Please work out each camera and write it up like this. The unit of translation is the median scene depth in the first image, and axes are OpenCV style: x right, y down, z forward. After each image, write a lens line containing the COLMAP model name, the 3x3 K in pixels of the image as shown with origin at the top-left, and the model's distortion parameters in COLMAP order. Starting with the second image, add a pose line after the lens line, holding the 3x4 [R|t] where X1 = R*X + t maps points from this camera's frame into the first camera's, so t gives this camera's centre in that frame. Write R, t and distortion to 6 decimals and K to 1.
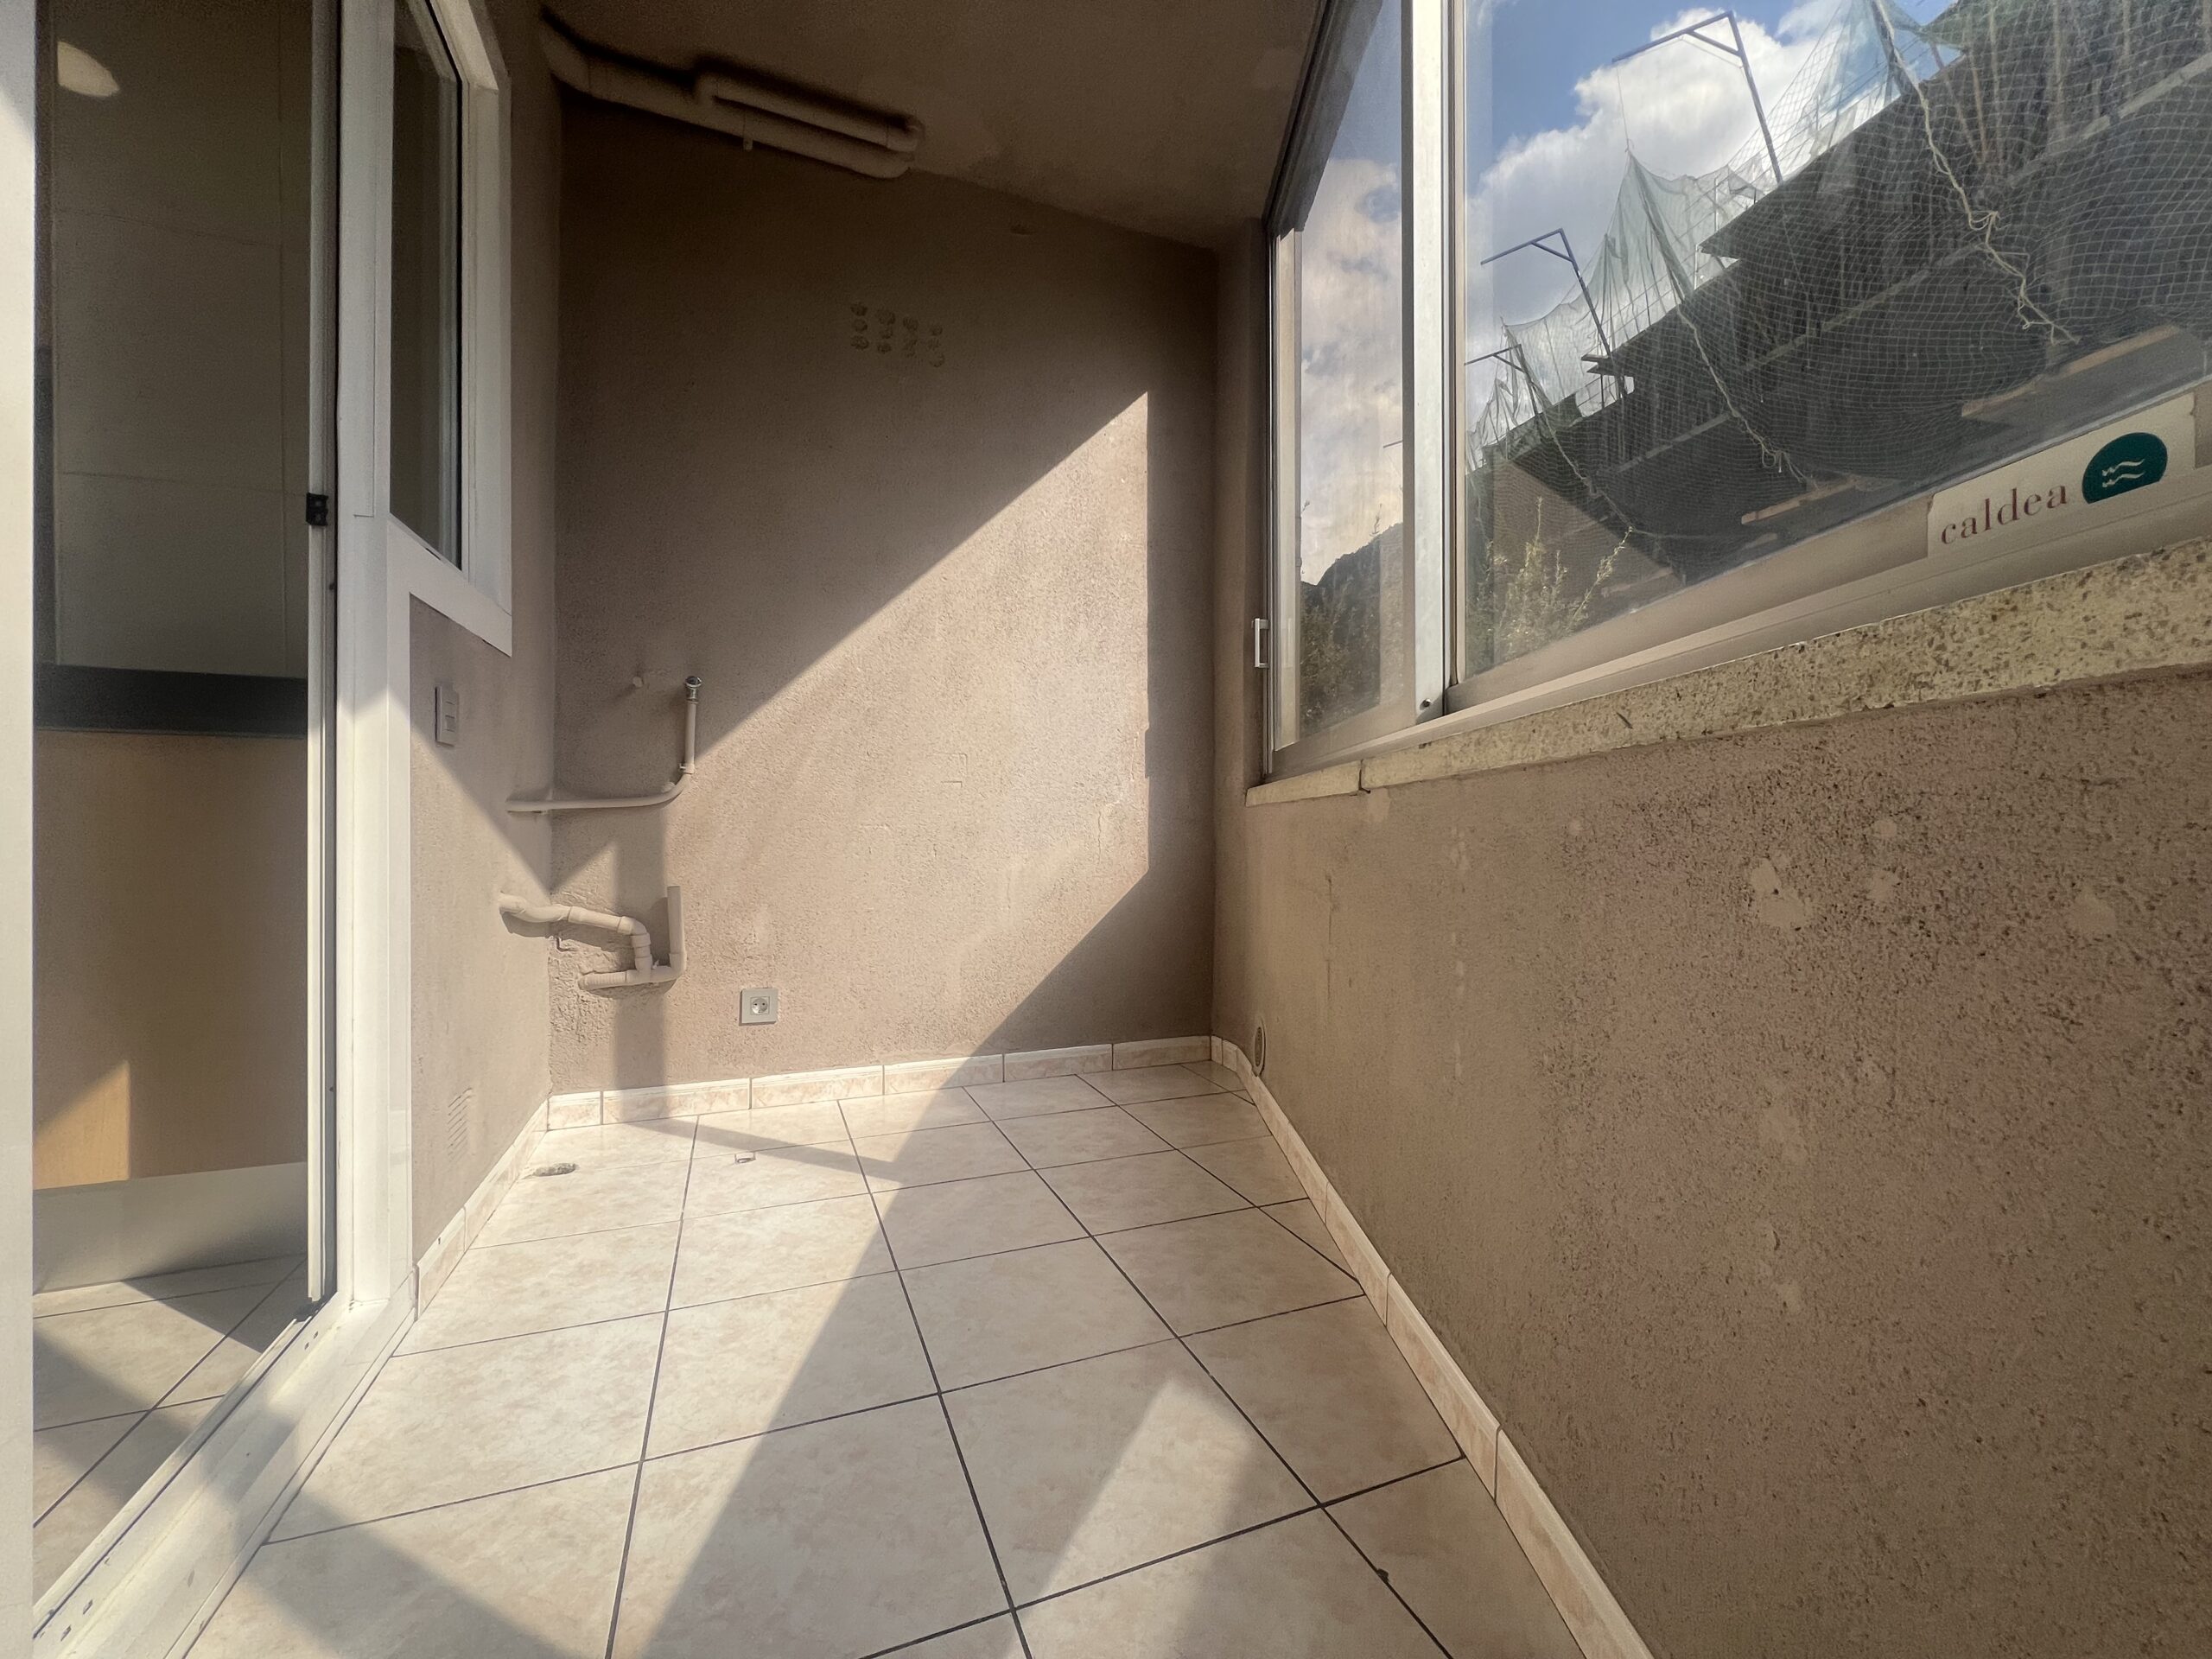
lens RADIAL K [[886.7, 0, 1106.6], [0, 886.7, 831.3], [0, 0, 1]] dist [-0.003261, 0.000762]
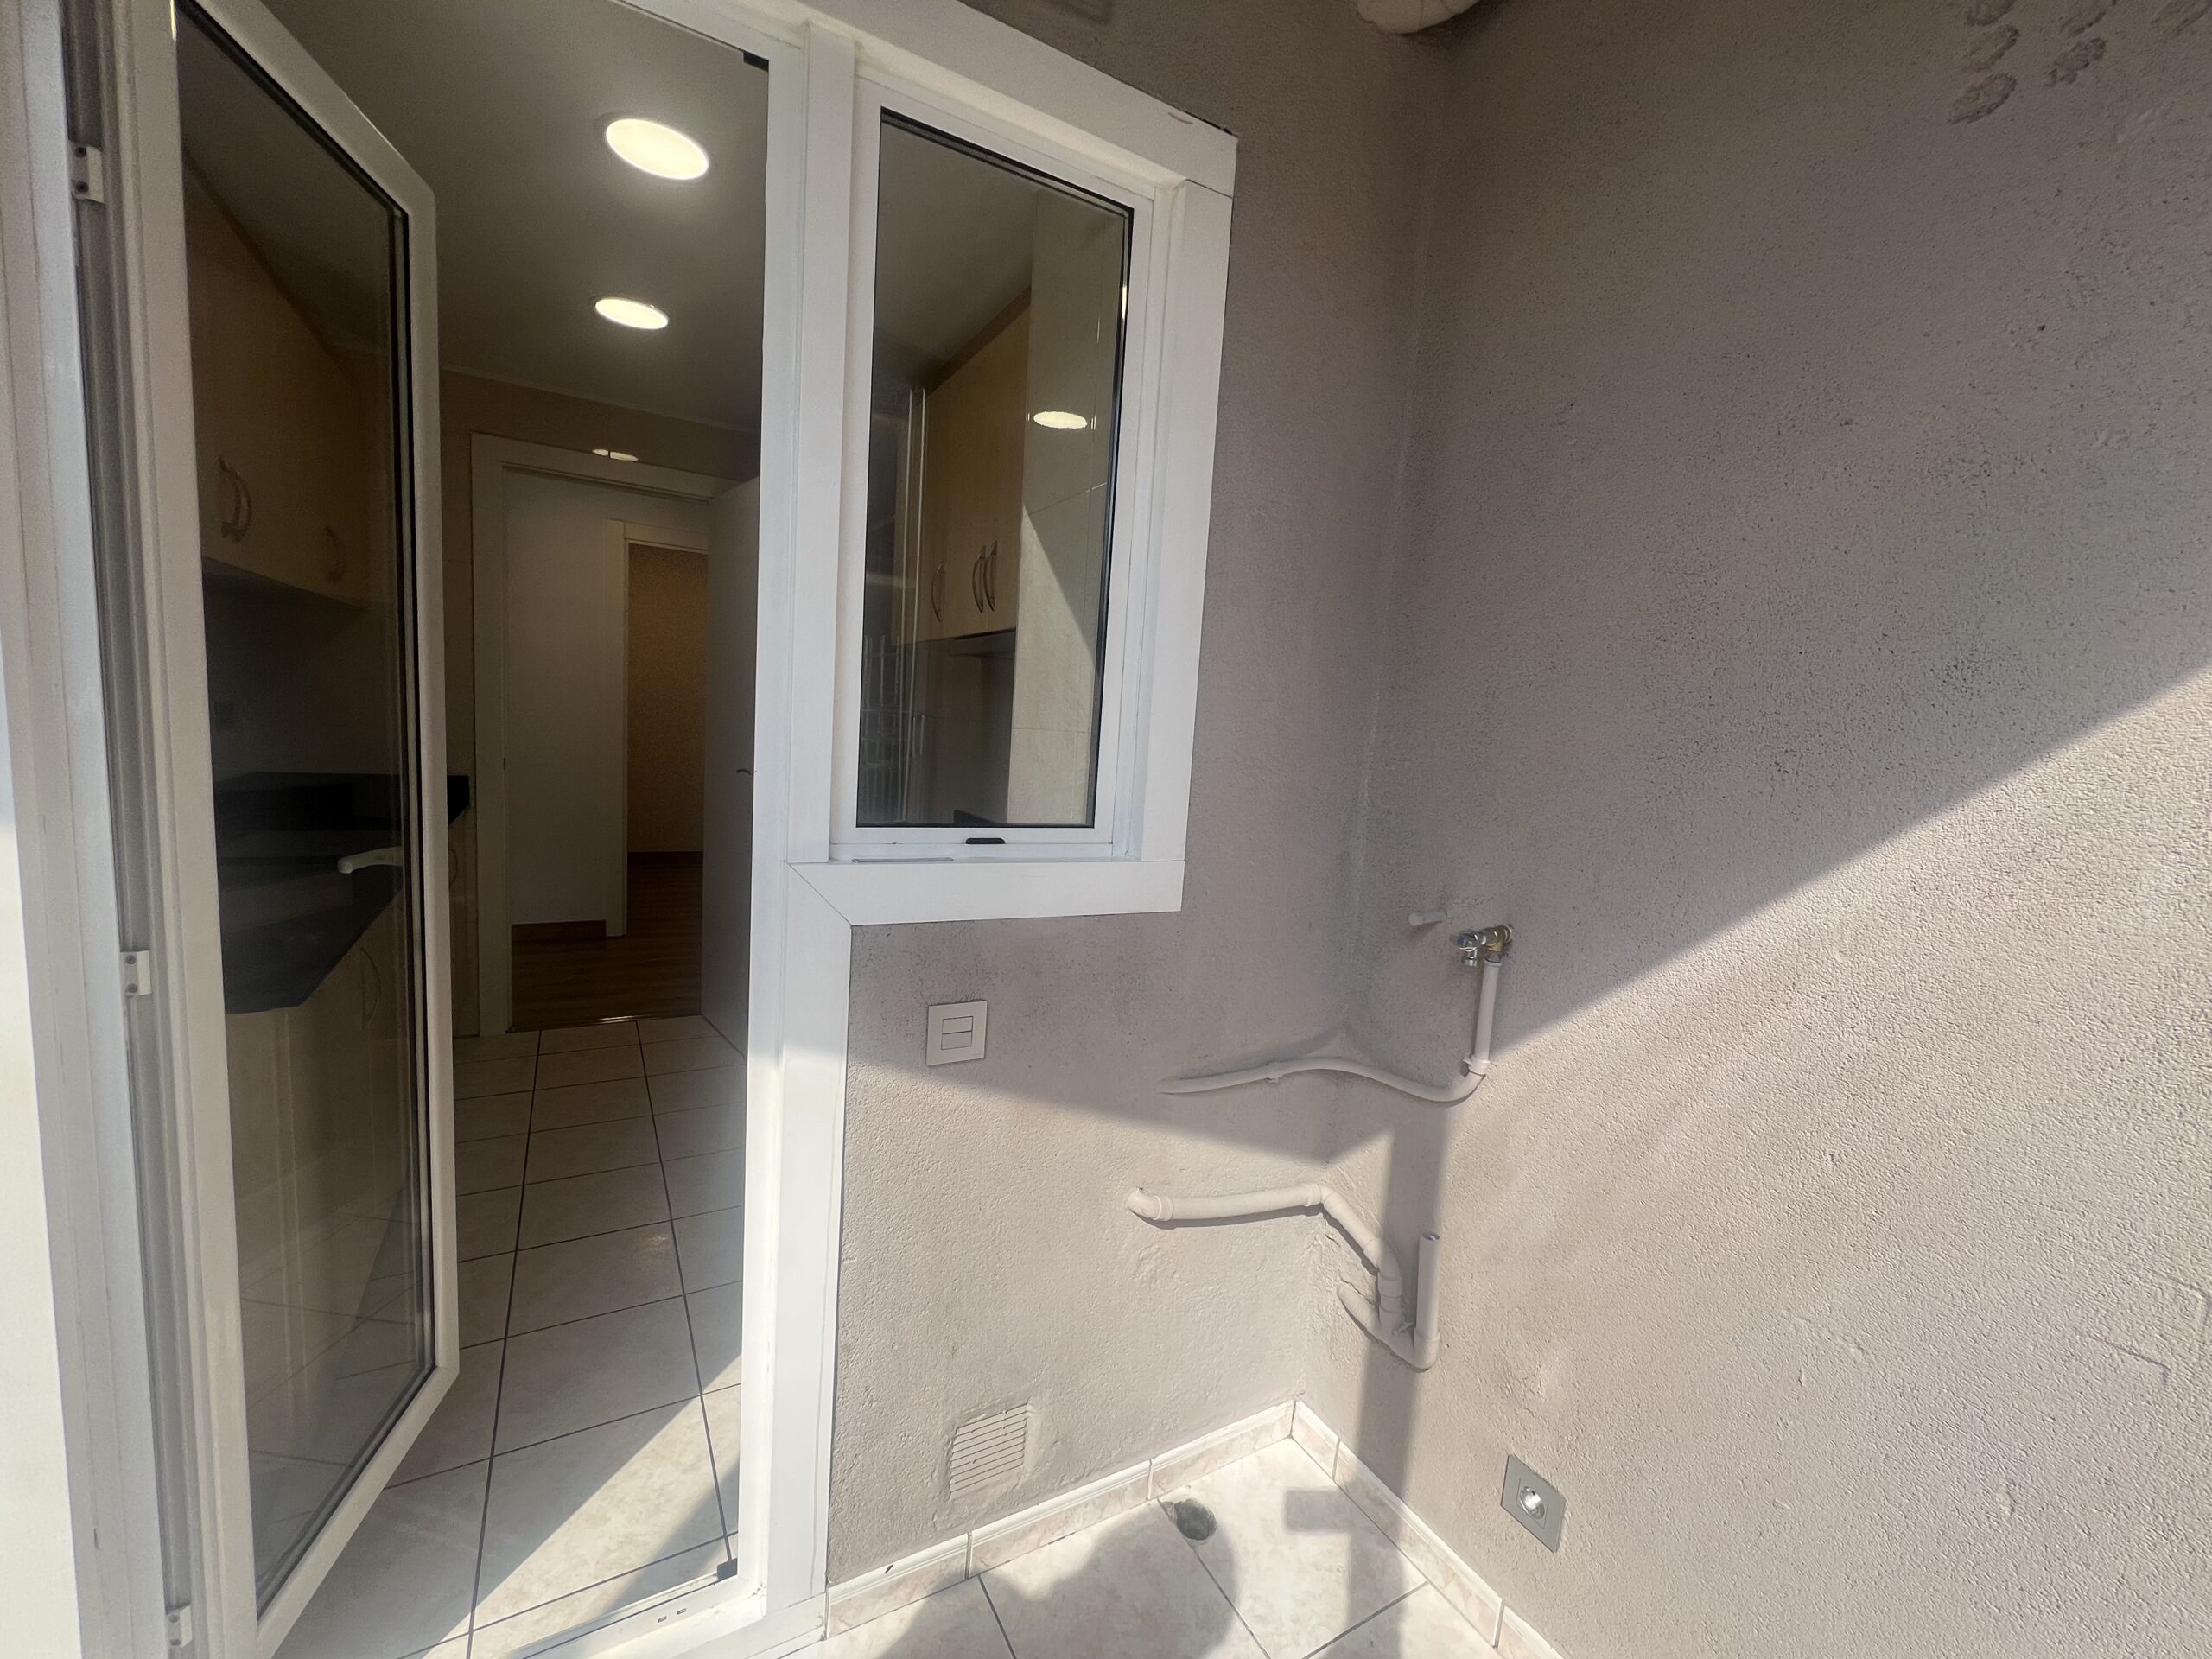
lens RADIAL K [[886.7, 0, 1103.0], [0, 886.7, 830.3], [0, 0, 1]] dist [-0.003261, 0.000762]
pose [[0.136622, 0.128269, -0.982284, 0.077271], [-0.065579, 0.990578, 0.120231, -0.290071], [0.988450, 0.047991, 0.143746, 0.644833]]
